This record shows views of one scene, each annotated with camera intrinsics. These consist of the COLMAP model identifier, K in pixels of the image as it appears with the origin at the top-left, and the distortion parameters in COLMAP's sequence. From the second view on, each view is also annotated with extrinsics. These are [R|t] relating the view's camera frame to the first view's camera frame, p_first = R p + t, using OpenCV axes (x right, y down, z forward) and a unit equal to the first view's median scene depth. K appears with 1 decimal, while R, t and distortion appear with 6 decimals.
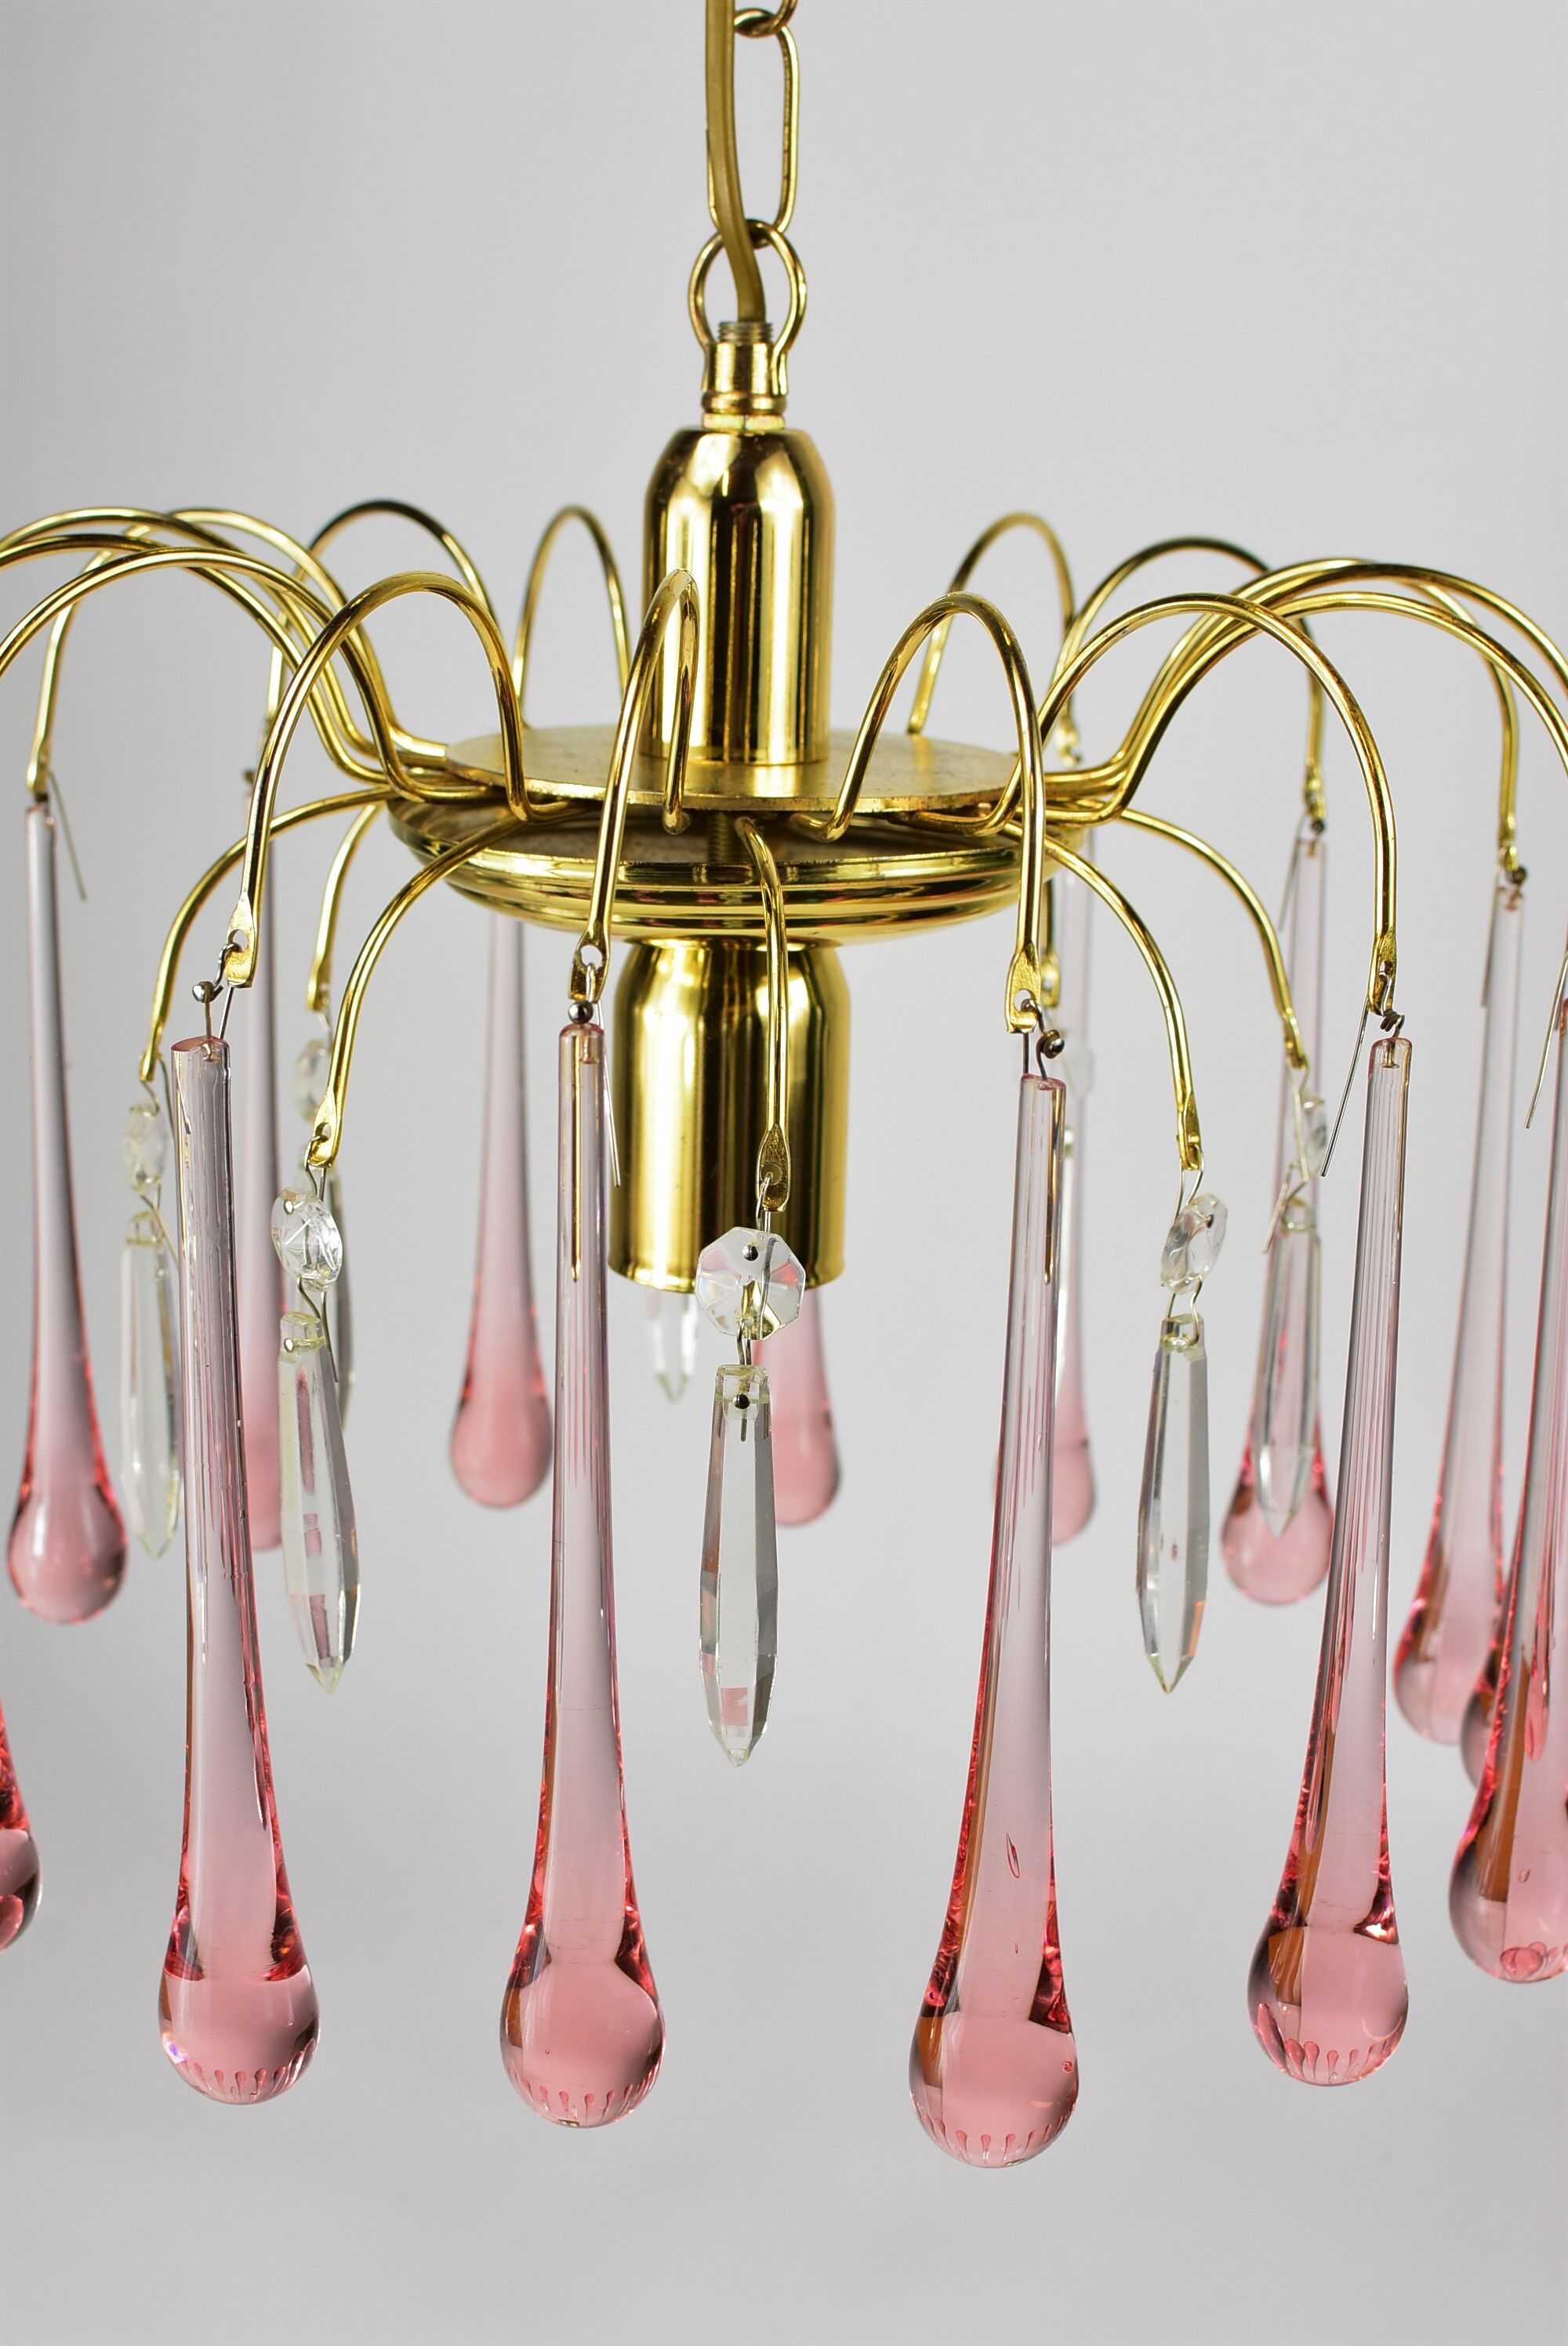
lens RADIAL K [[3584.0, 0, 778.0], [0, 3584.0, 1184.3], [0, 0, 1]] dist [-0.160096, 0.000000]
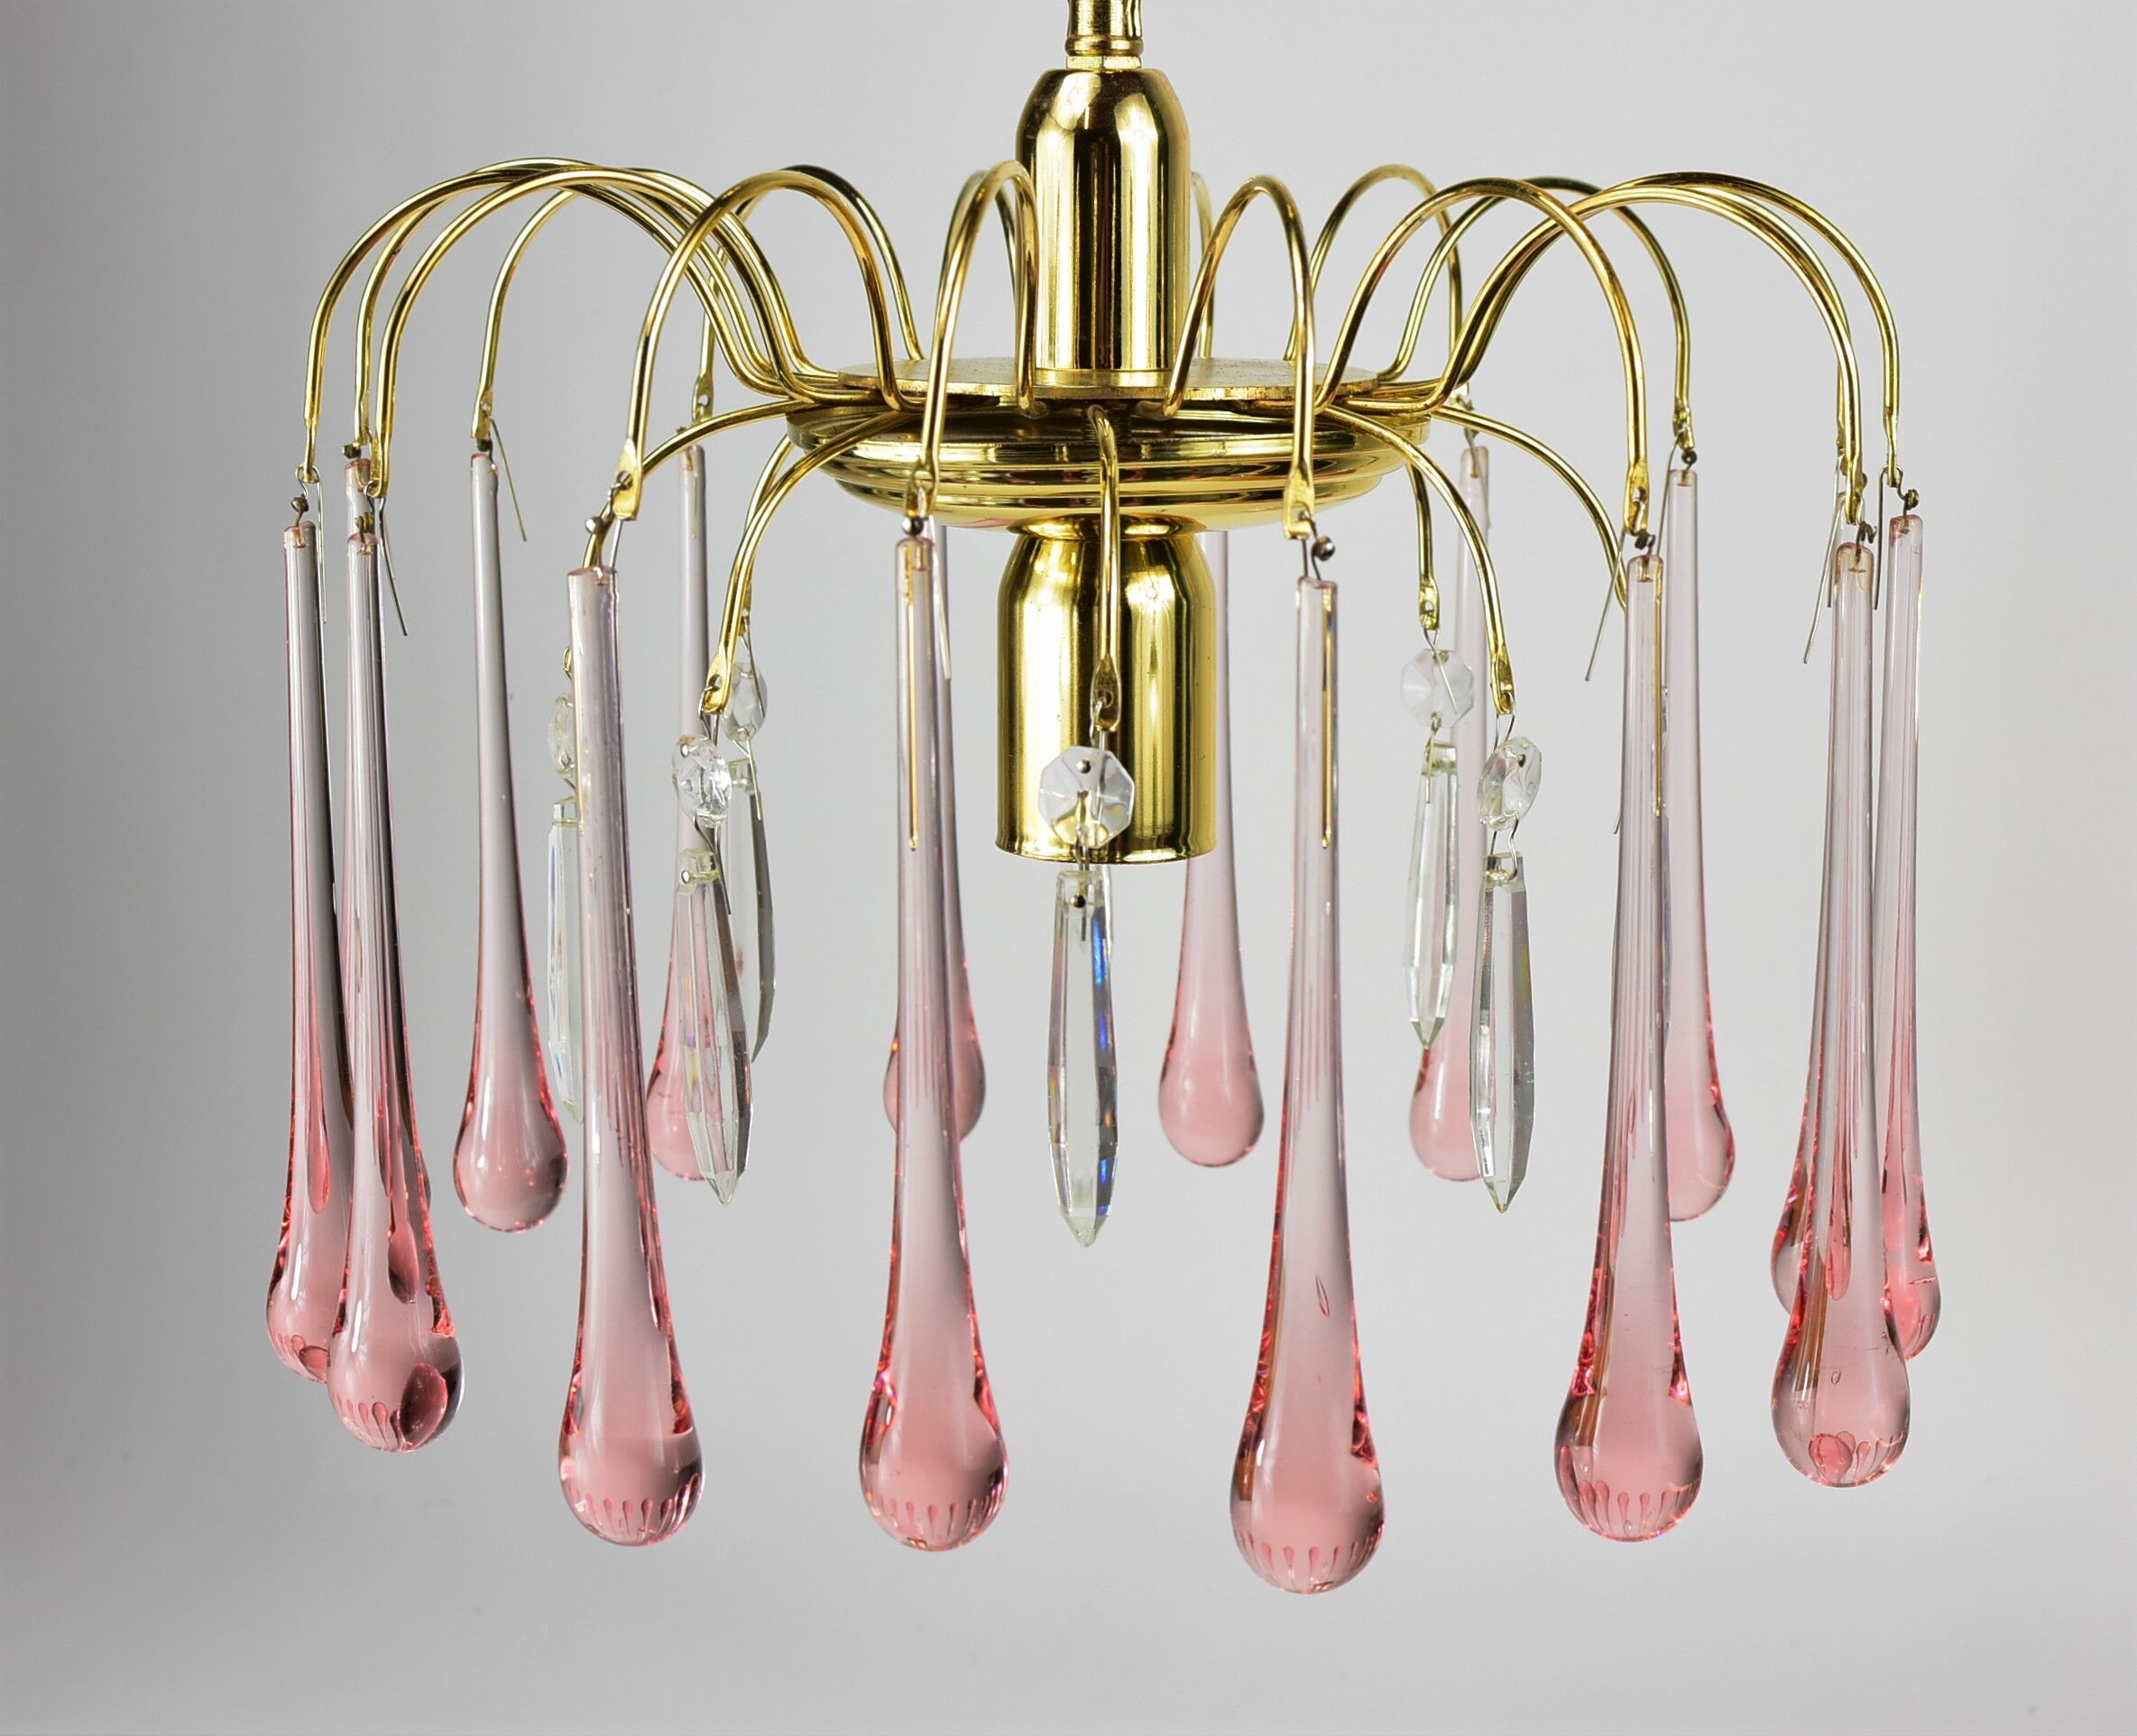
lens RADIAL K [[4117.5, 0, 1055.5], [0, 4117.5, 921.6], [0, 0, 1]] dist [-0.161176, 0.000000]
pose [[0.996153, -0.011076, -0.086934, 0.083022], [0.006337, 0.998488, -0.054596, 0.120902], [0.087407, 0.053835, 0.994717, -0.246923]]
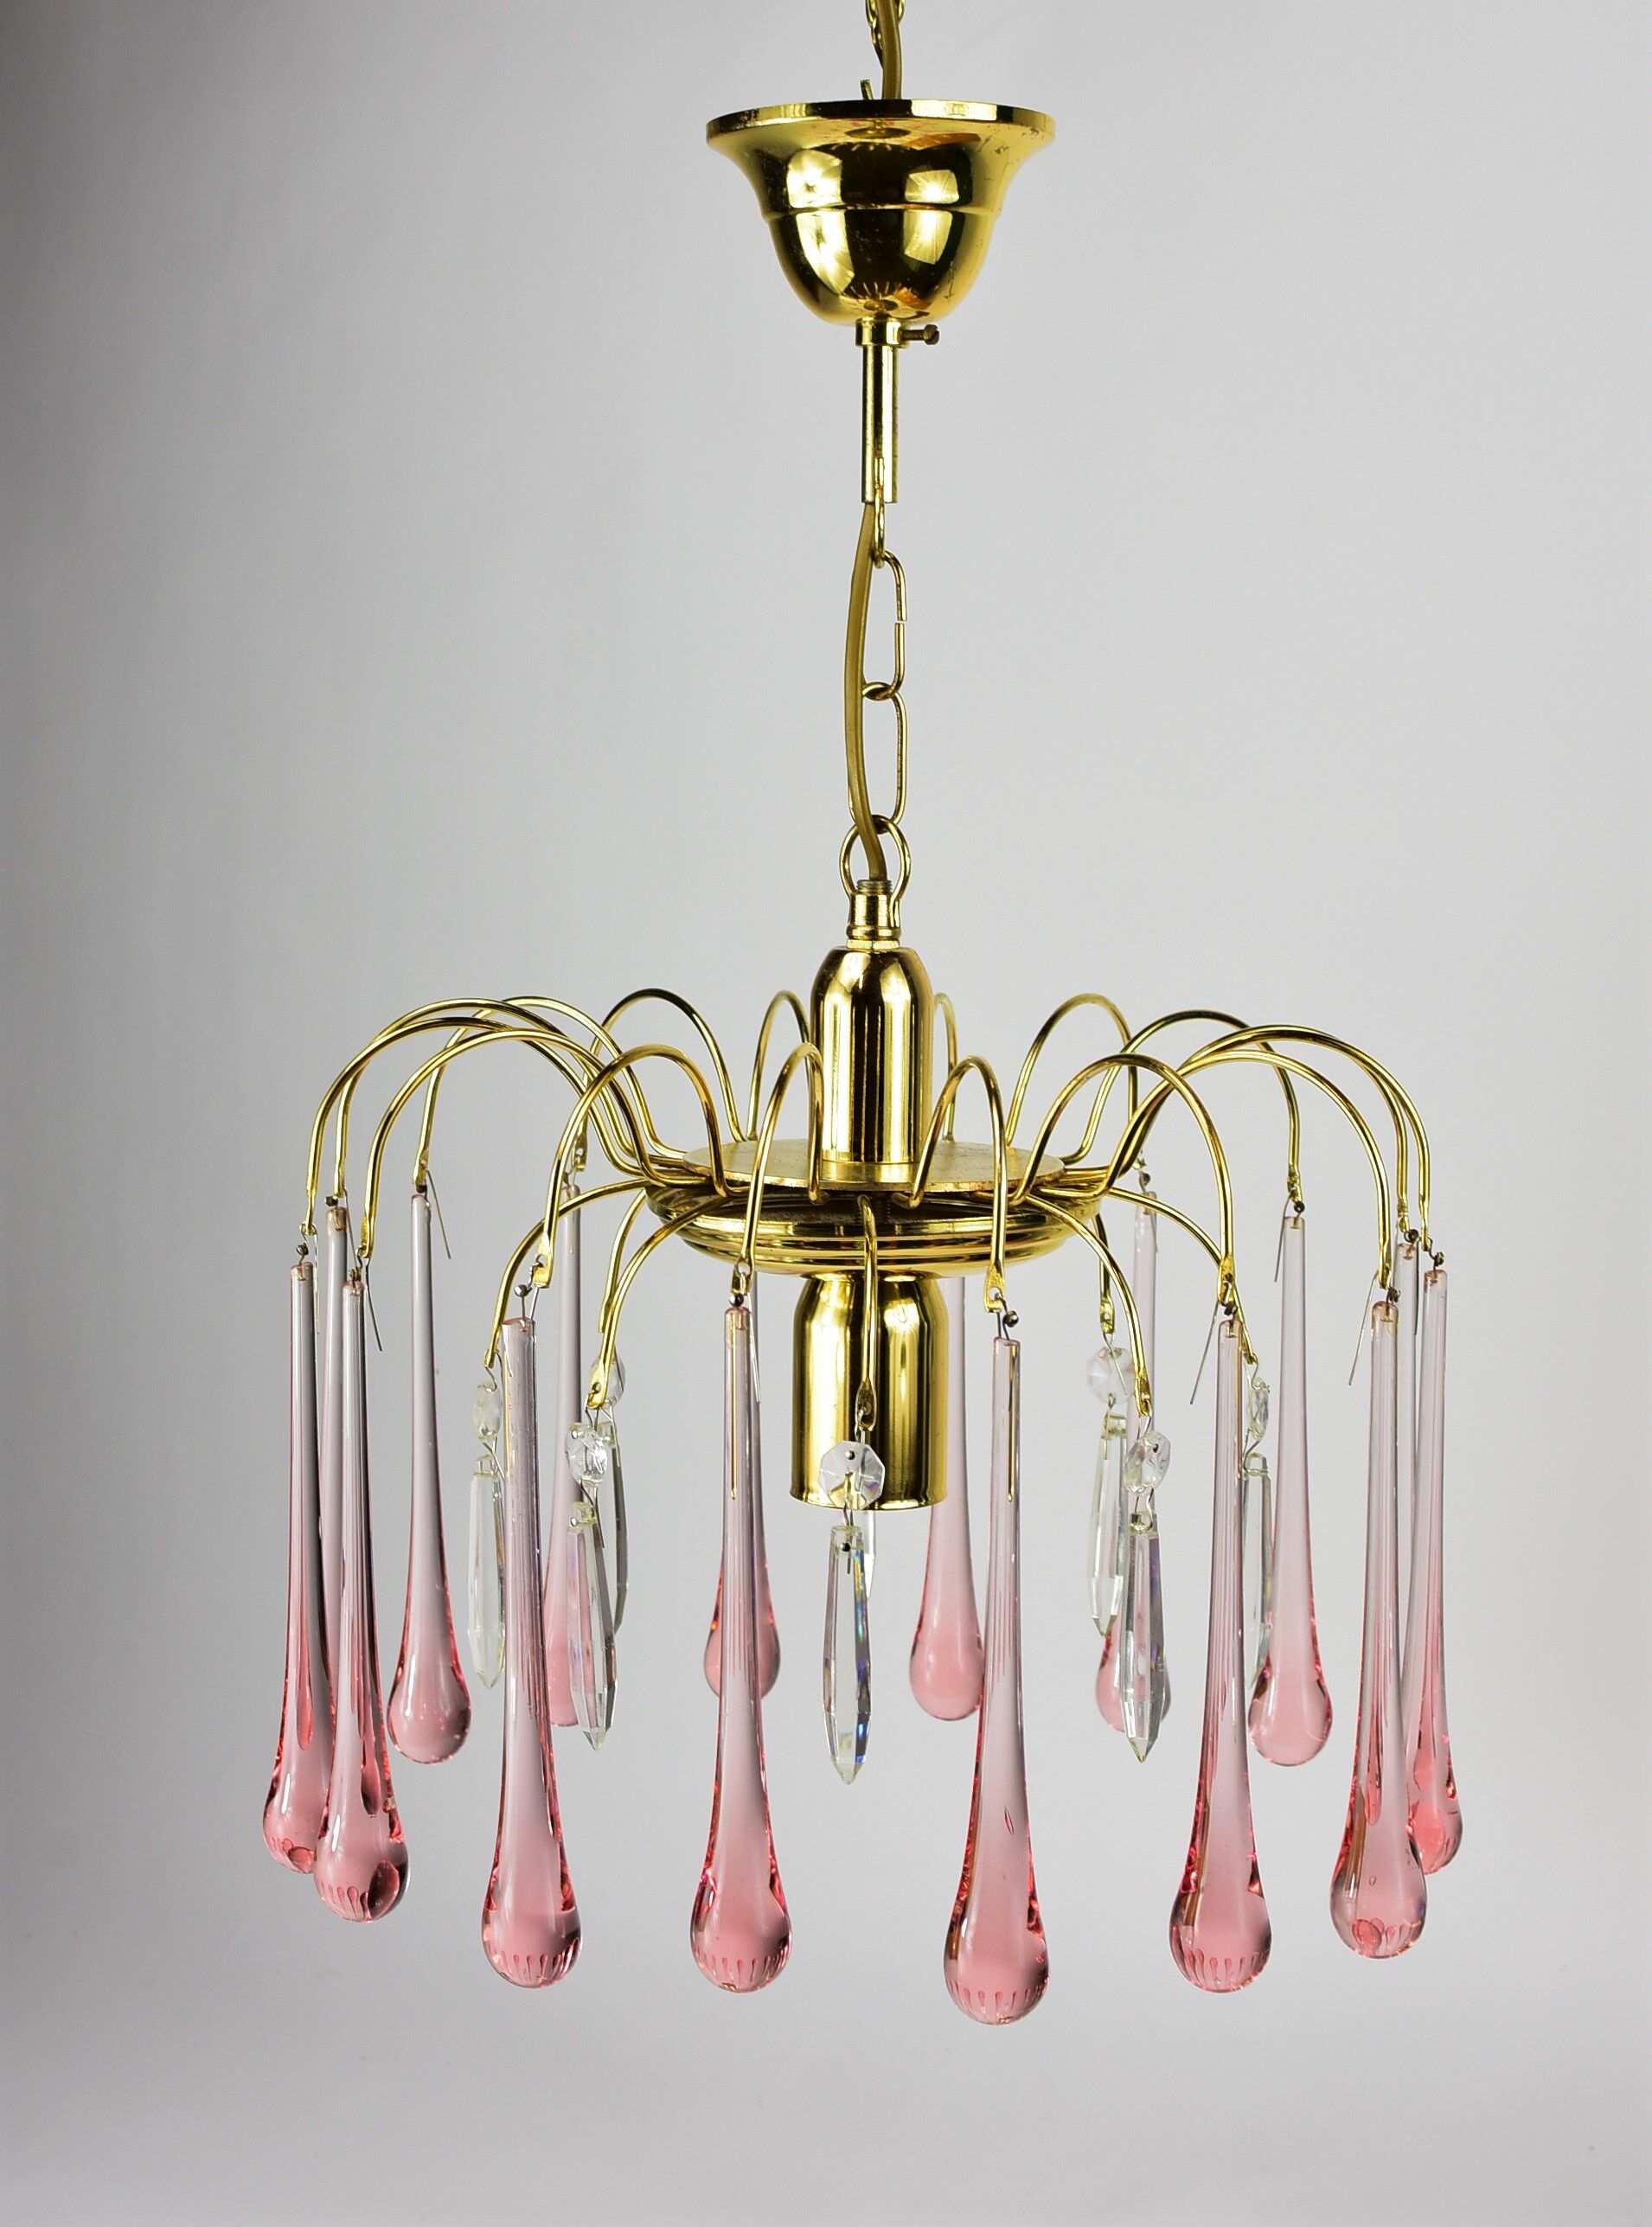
lens RADIAL K [[3924.0, 0, 882.8], [0, 3924.0, 1162.9], [0, 0, 1]] dist [-0.157953, 0.000000]
pose [[0.996887, -0.004845, -0.078695, 0.130499], [-0.005189, 0.991915, -0.126800, 0.099997], [0.078673, 0.126813, 0.988802, -0.694821]]
